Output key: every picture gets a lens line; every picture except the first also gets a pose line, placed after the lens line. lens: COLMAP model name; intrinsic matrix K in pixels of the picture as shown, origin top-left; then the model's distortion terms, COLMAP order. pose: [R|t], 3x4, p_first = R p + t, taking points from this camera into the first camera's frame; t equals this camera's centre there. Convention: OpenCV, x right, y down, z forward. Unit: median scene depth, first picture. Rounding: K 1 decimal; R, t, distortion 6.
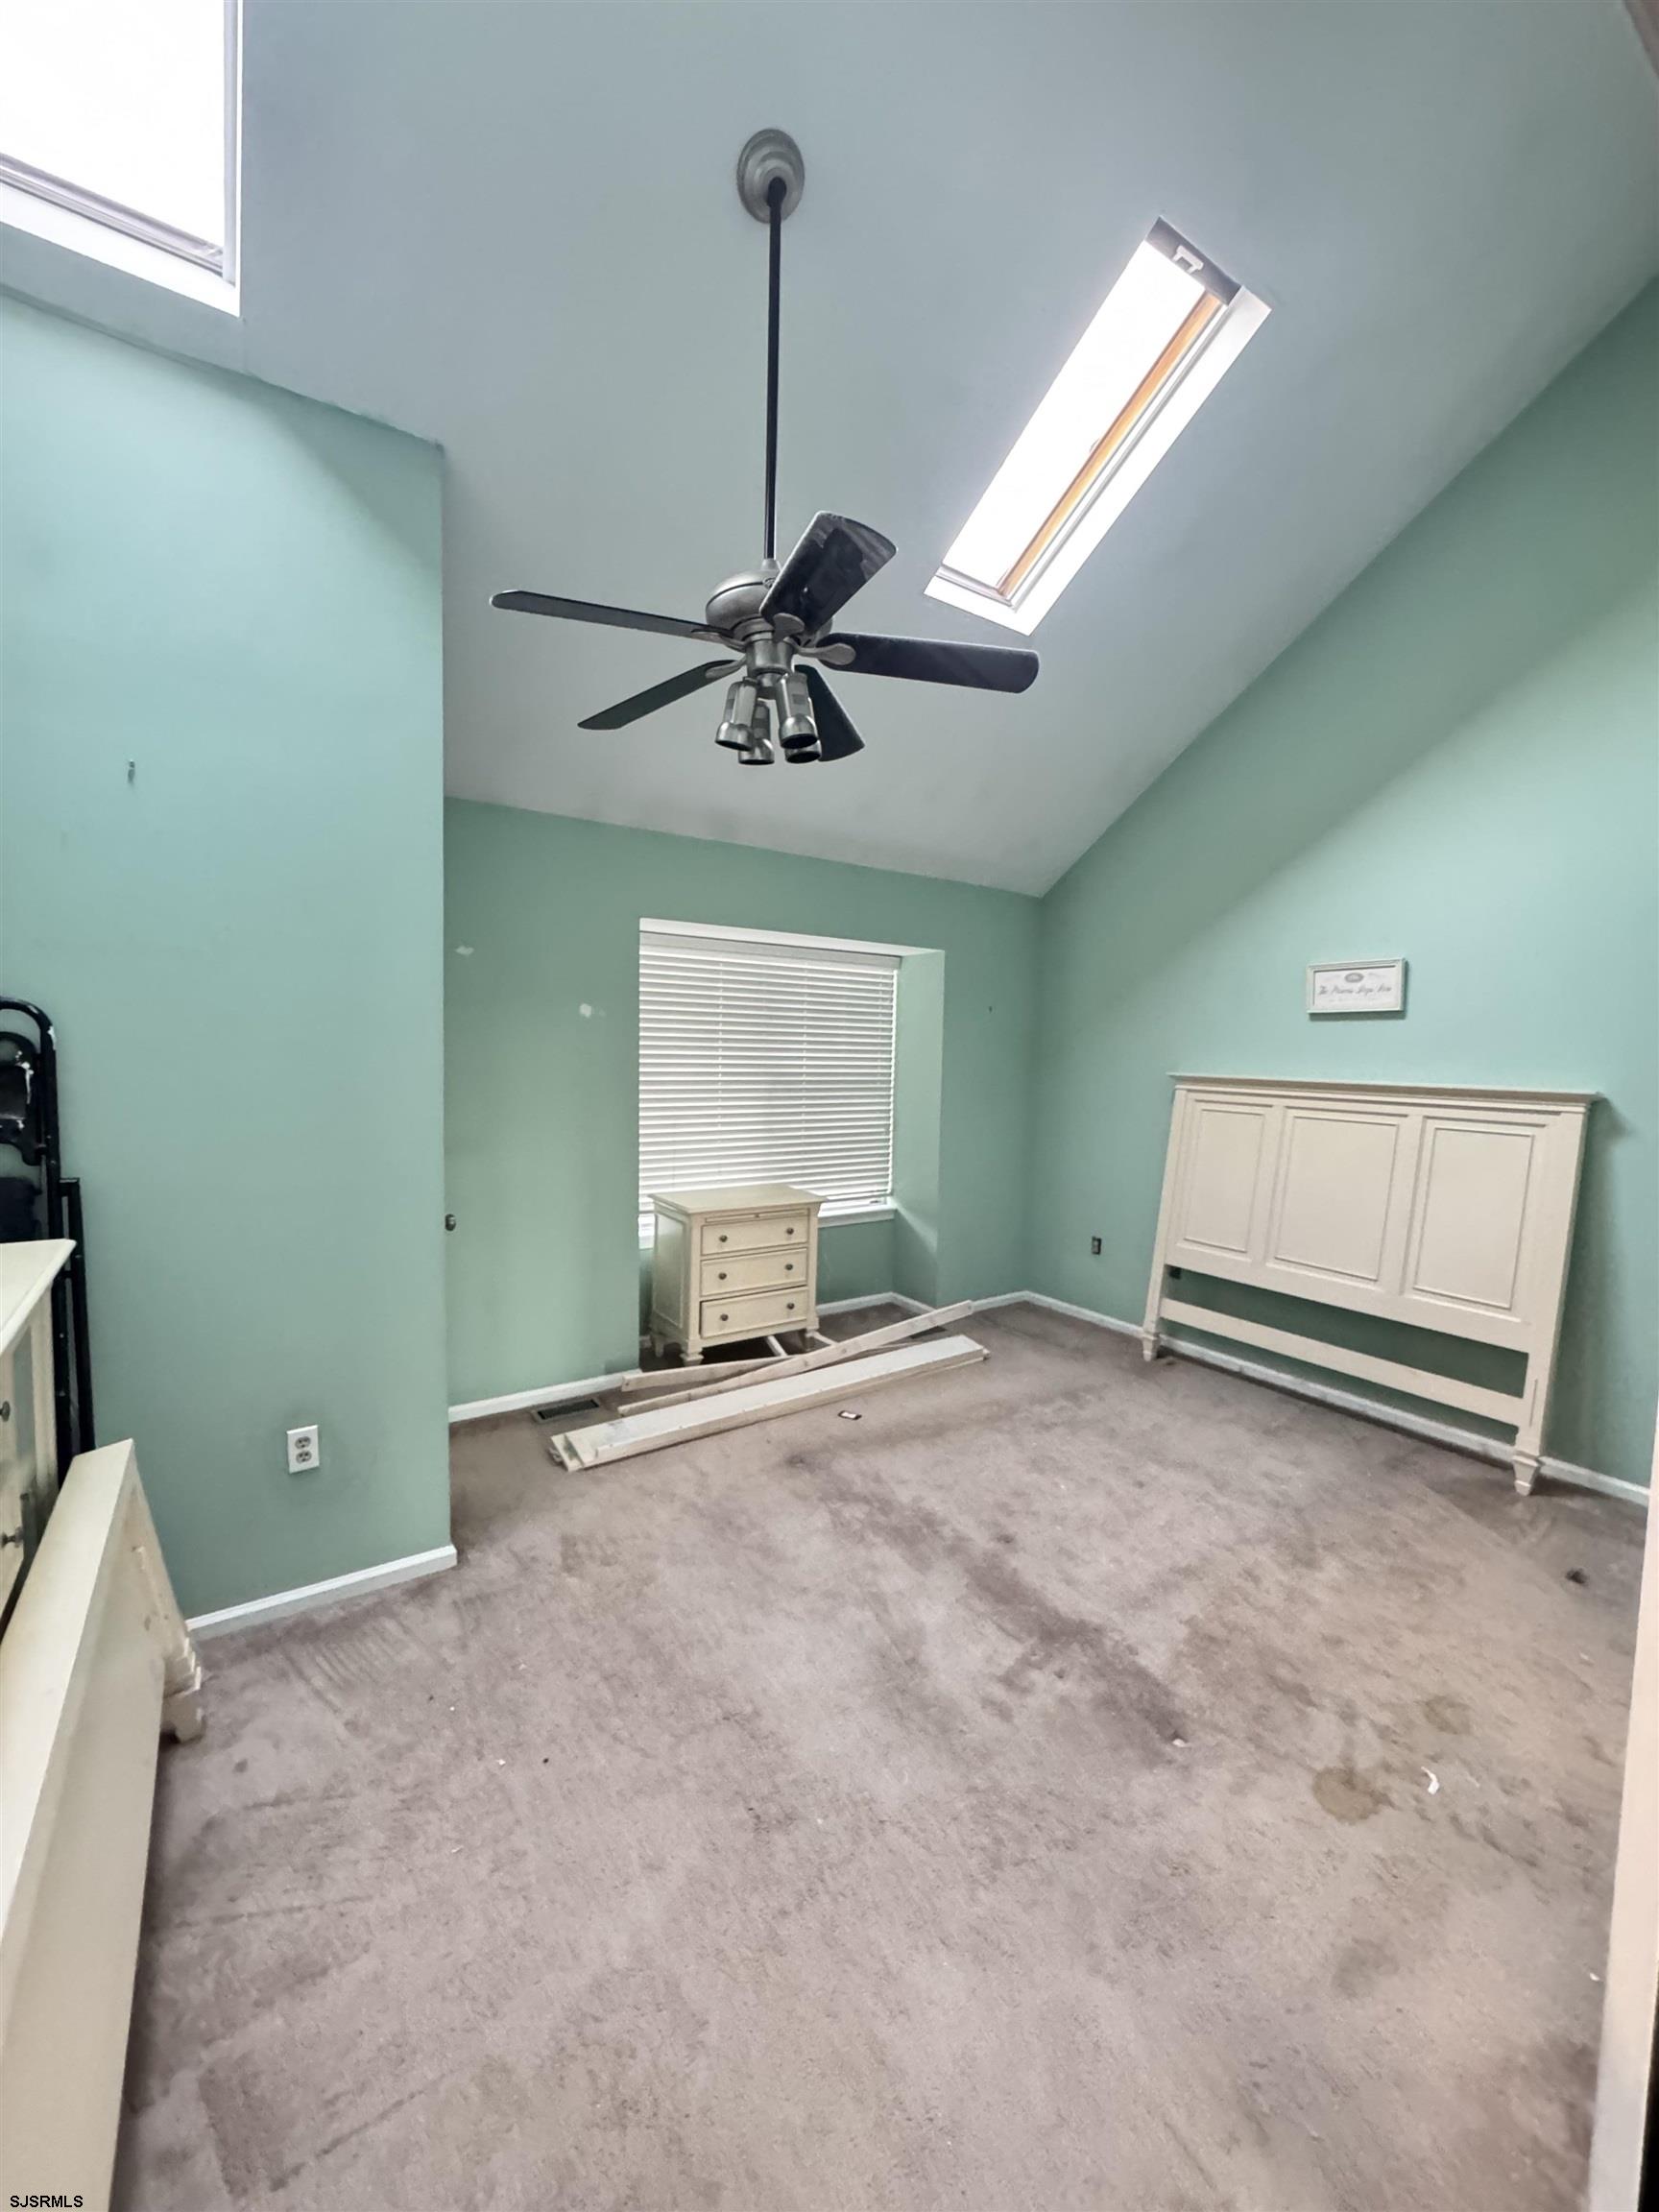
lens RADIAL K [[886.3, 0, 834.9], [0, 886.3, 1105.0], [0, 0, 1]] dist [-0.005477, 0.000988]
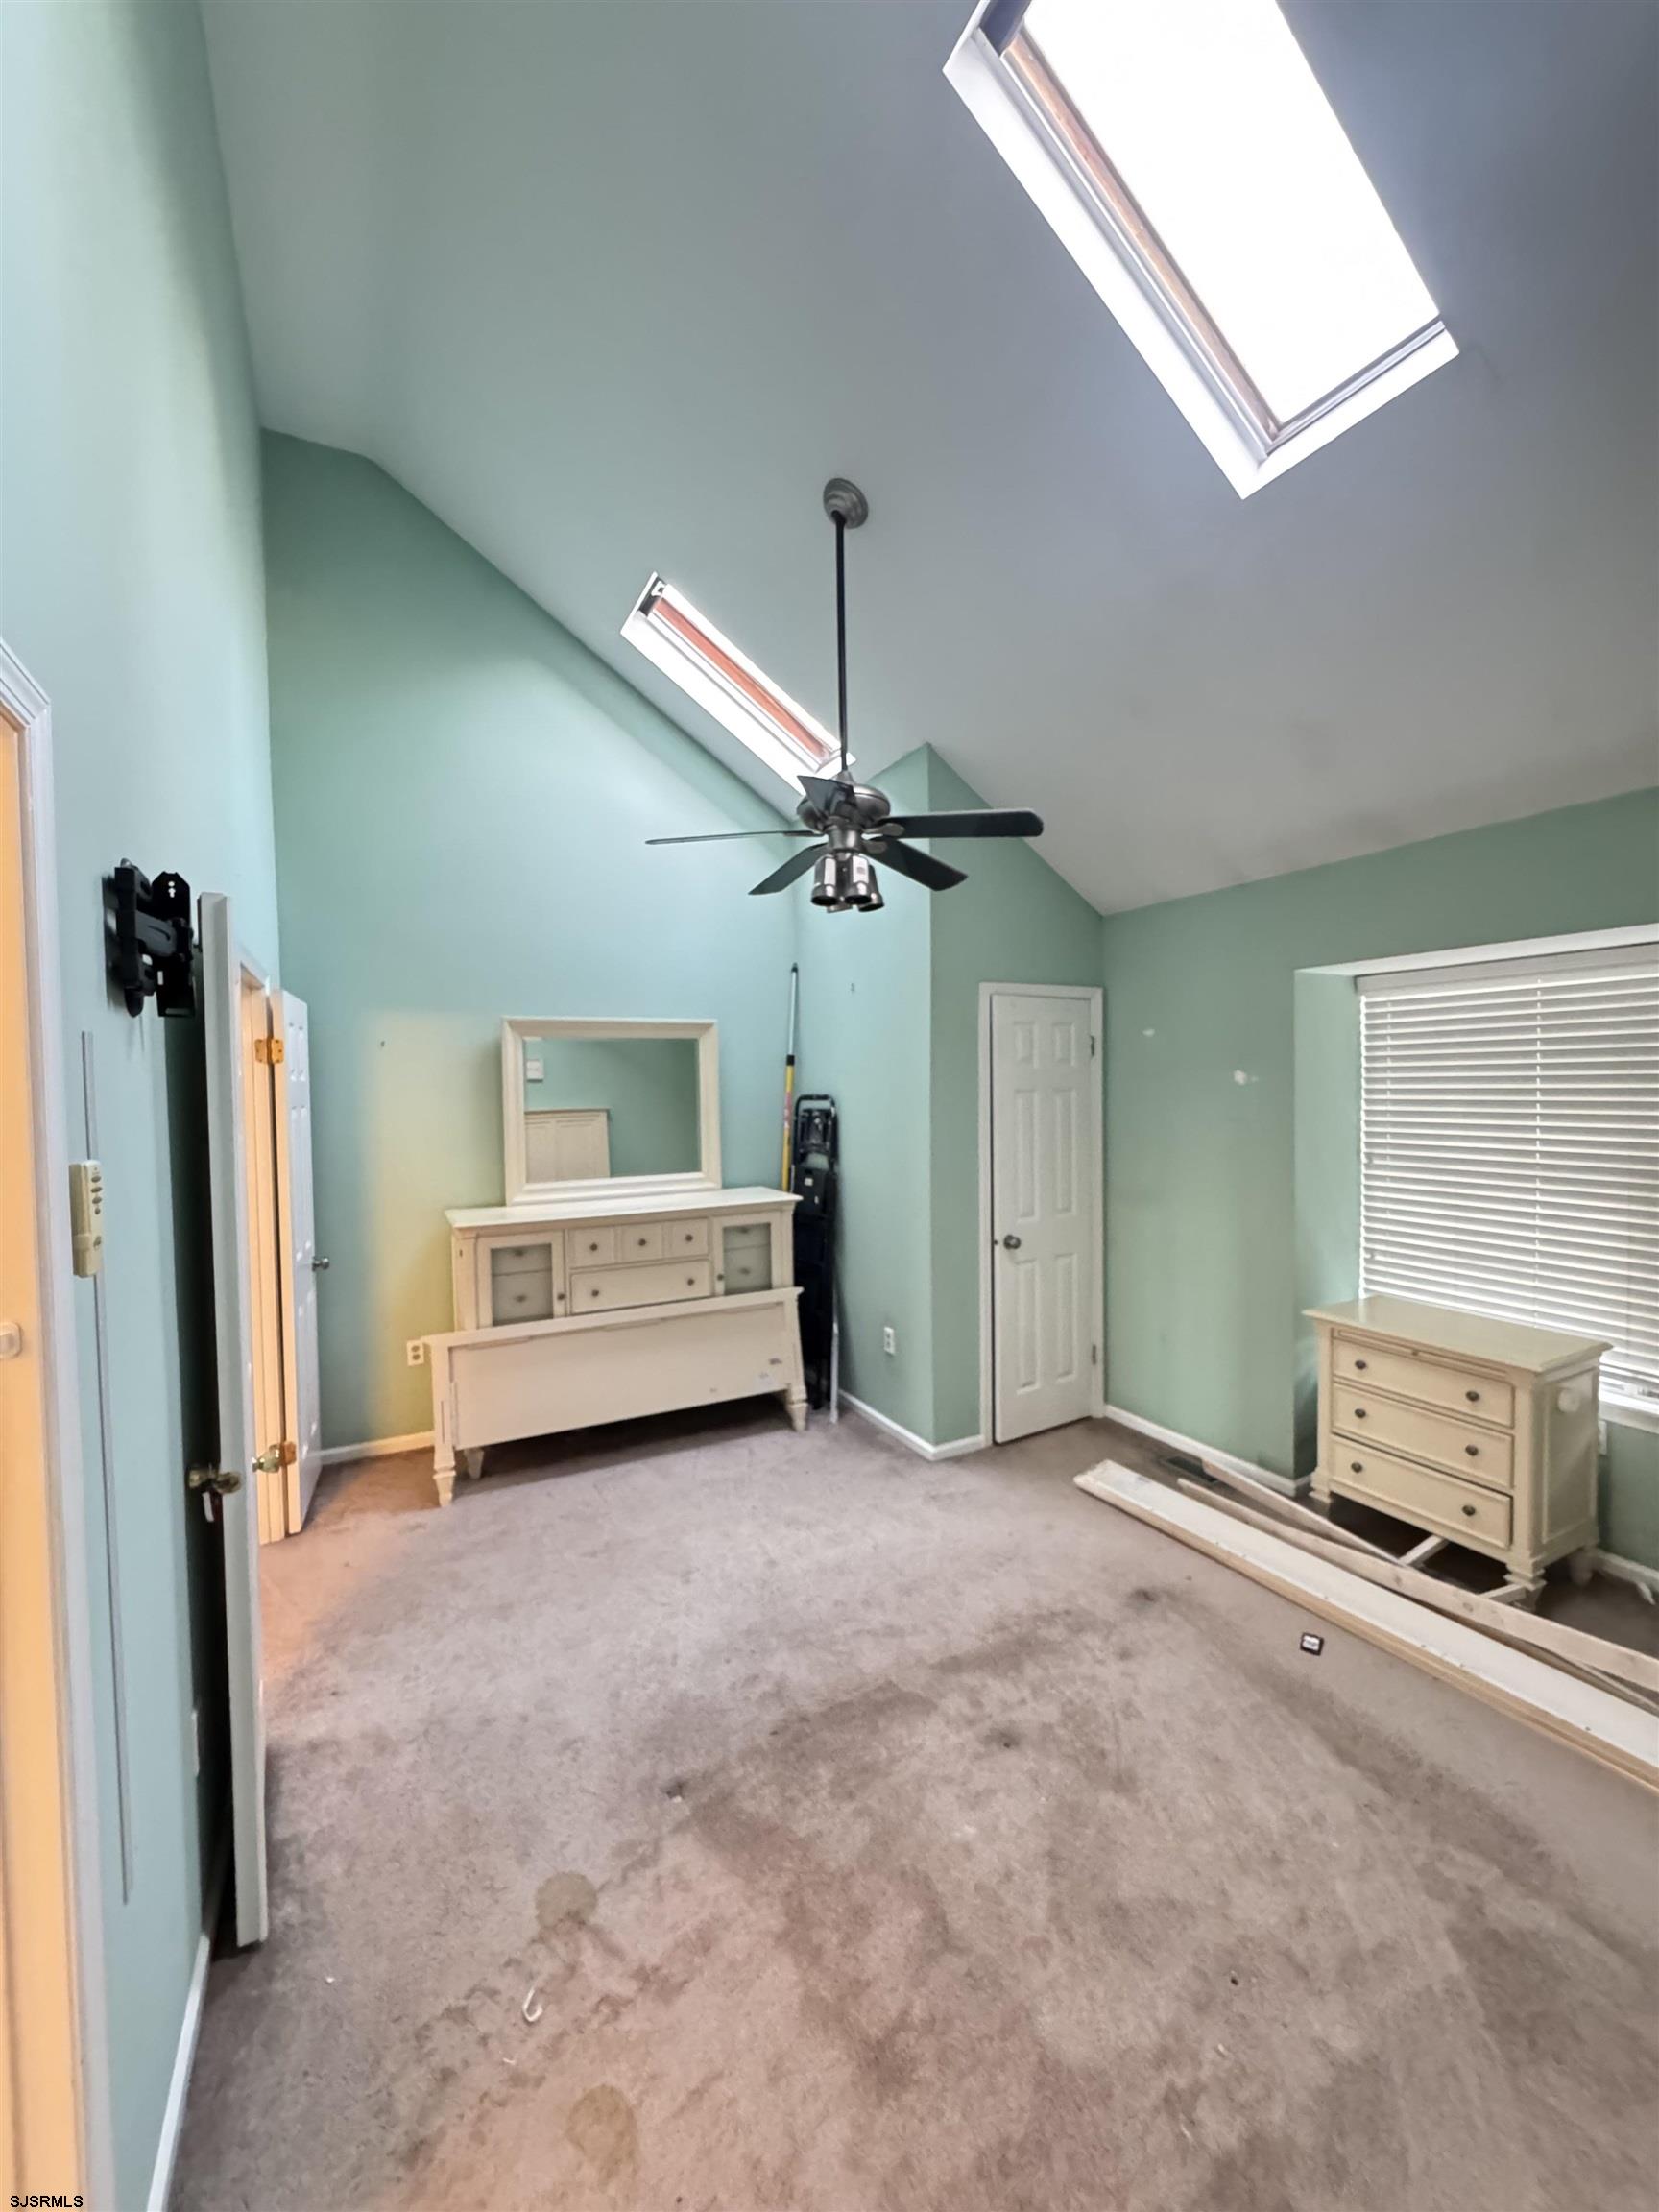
lens RADIAL K [[884.1, 0, 830.4], [0, 884.1, 1108.9], [0, 0, 1]] dist [-0.020657, 0.000092]
pose [[-0.123396, 0.006977, -0.992333, 0.768525], [-0.056929, 0.998279, 0.014098, -0.062393], [0.990723, 0.058232, -0.122786, 0.702870]]
